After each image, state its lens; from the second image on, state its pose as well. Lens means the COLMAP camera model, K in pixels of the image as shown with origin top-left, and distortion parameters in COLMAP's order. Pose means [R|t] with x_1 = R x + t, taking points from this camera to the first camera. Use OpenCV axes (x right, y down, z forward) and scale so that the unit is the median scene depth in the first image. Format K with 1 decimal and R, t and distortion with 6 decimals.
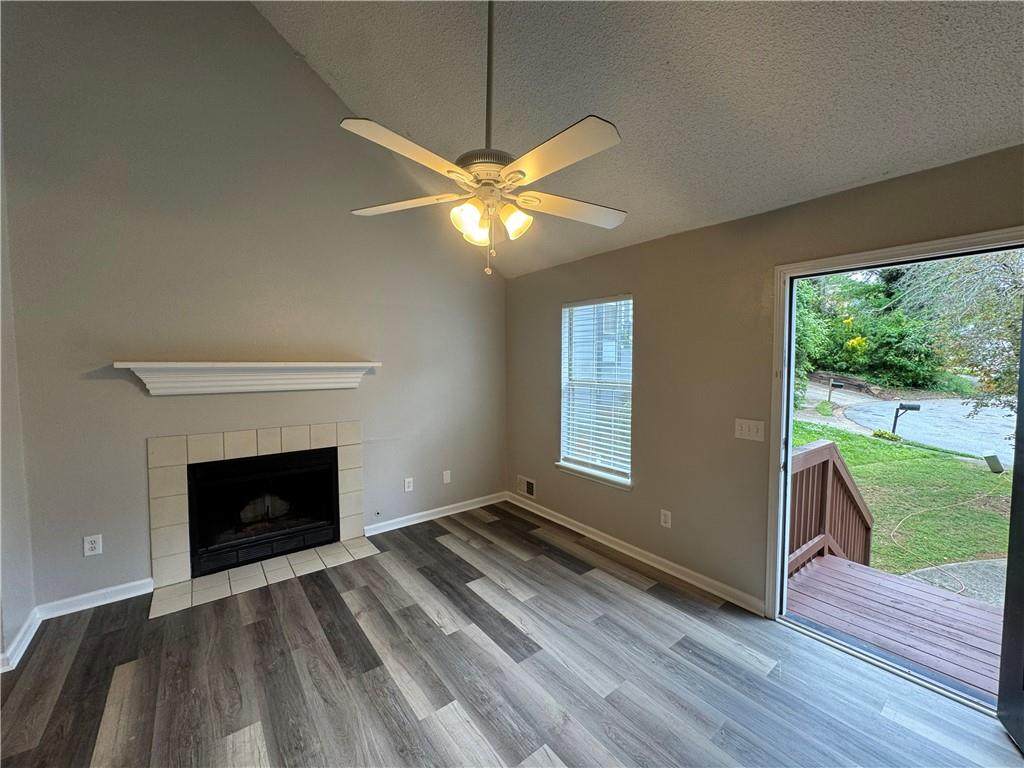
lens RADIAL K [[407.9, 0, 513.0], [0, 407.9, 381.4], [0, 0, 1]] dist [-0.003853, 0.000248]
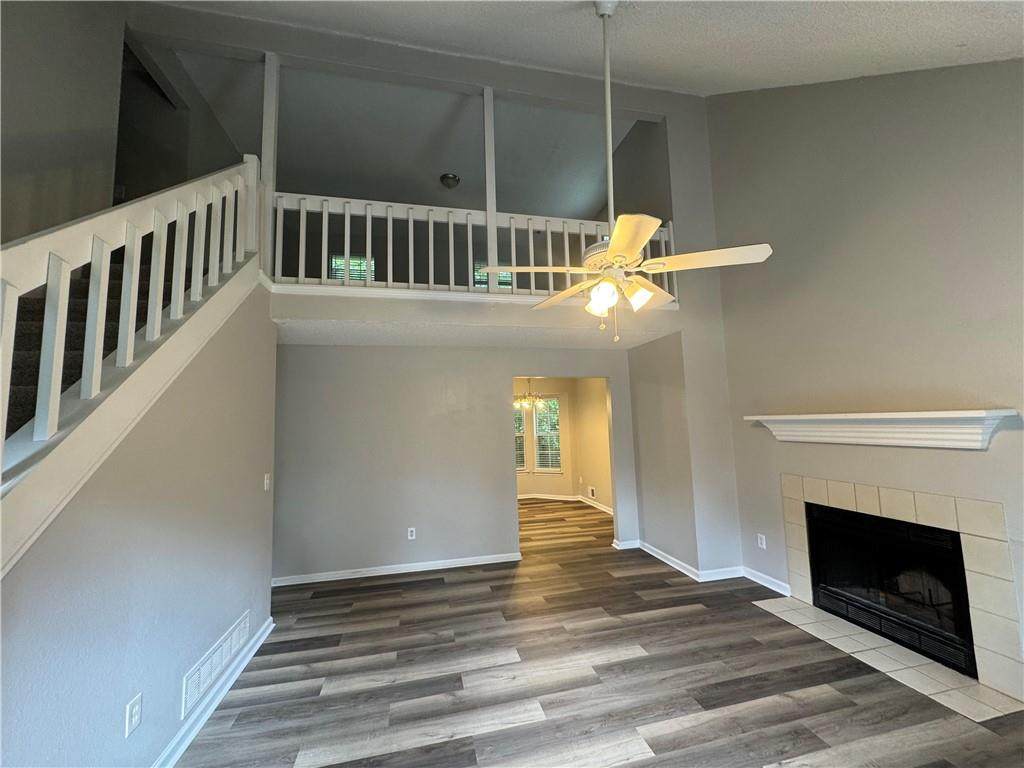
lens RADIAL K [[407.9, 0, 513.0], [0, 407.9, 381.4], [0, 0, 1]] dist [-0.003853, 0.000248]
pose [[-0.418984, -0.079828, -0.904478, 0.686747], [-0.016938, 0.996642, -0.080116, -0.036653], [0.907835, -0.018248, -0.418929, 0.775647]]
